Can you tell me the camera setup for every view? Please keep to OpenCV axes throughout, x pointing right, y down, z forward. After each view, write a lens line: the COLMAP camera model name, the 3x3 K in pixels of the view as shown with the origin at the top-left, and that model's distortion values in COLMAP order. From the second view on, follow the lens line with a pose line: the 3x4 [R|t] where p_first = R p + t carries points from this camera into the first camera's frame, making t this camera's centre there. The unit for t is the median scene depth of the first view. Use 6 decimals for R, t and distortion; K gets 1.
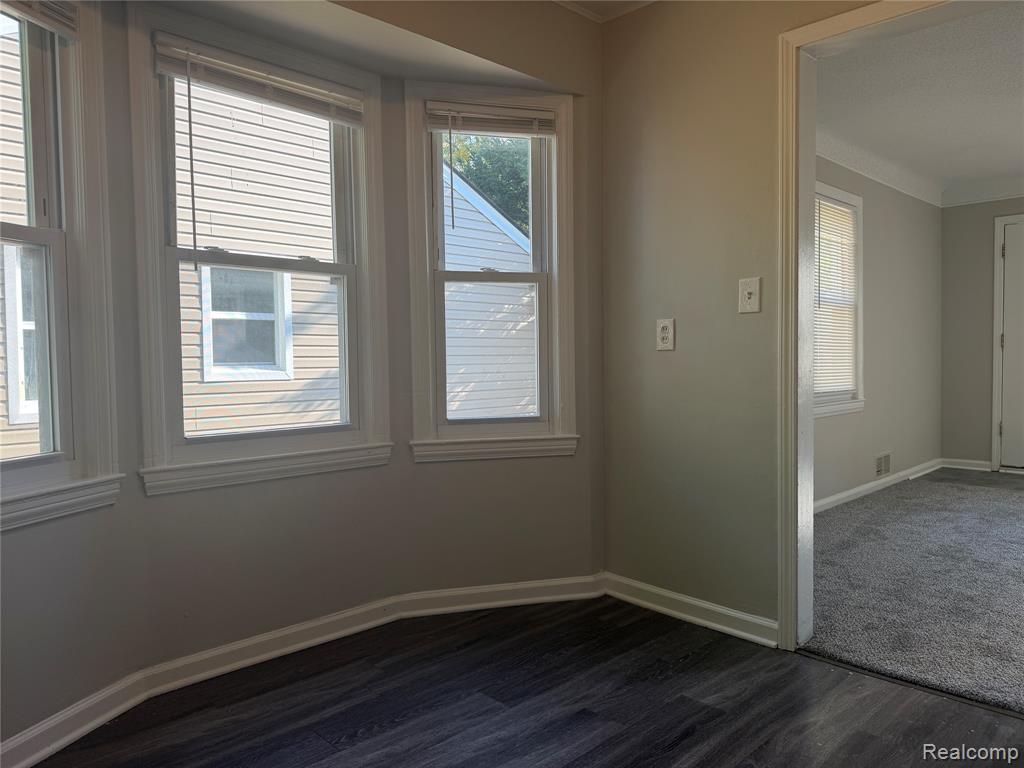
lens RADIAL K [[721.9, 0, 506.8], [0, 721.9, 385.7], [0, 0, 1]] dist [0.047203, -0.060762]
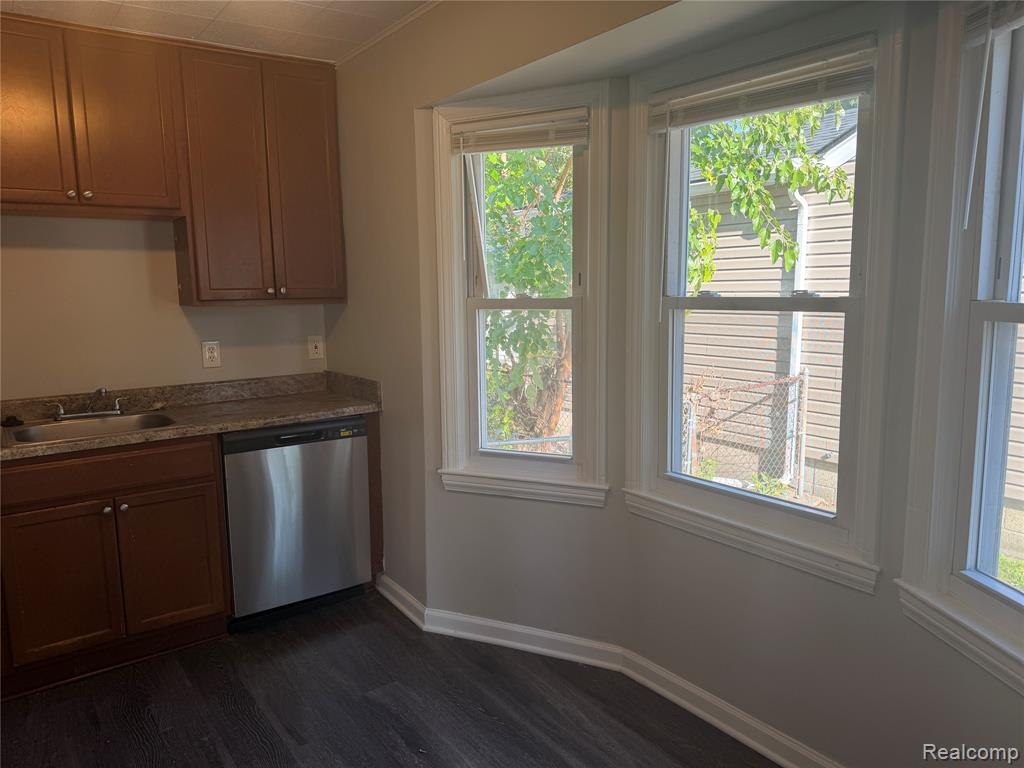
lens RADIAL K [[721.9, 0, 509.7], [0, 721.9, 382.3], [0, 0, 1]] dist [0.047203, -0.060762]
pose [[-0.129651, 0.160603, -0.978467, 0.638537], [-0.012209, 0.986462, 0.163533, -0.243914], [0.991485, 0.033148, -0.125935, 0.935694]]
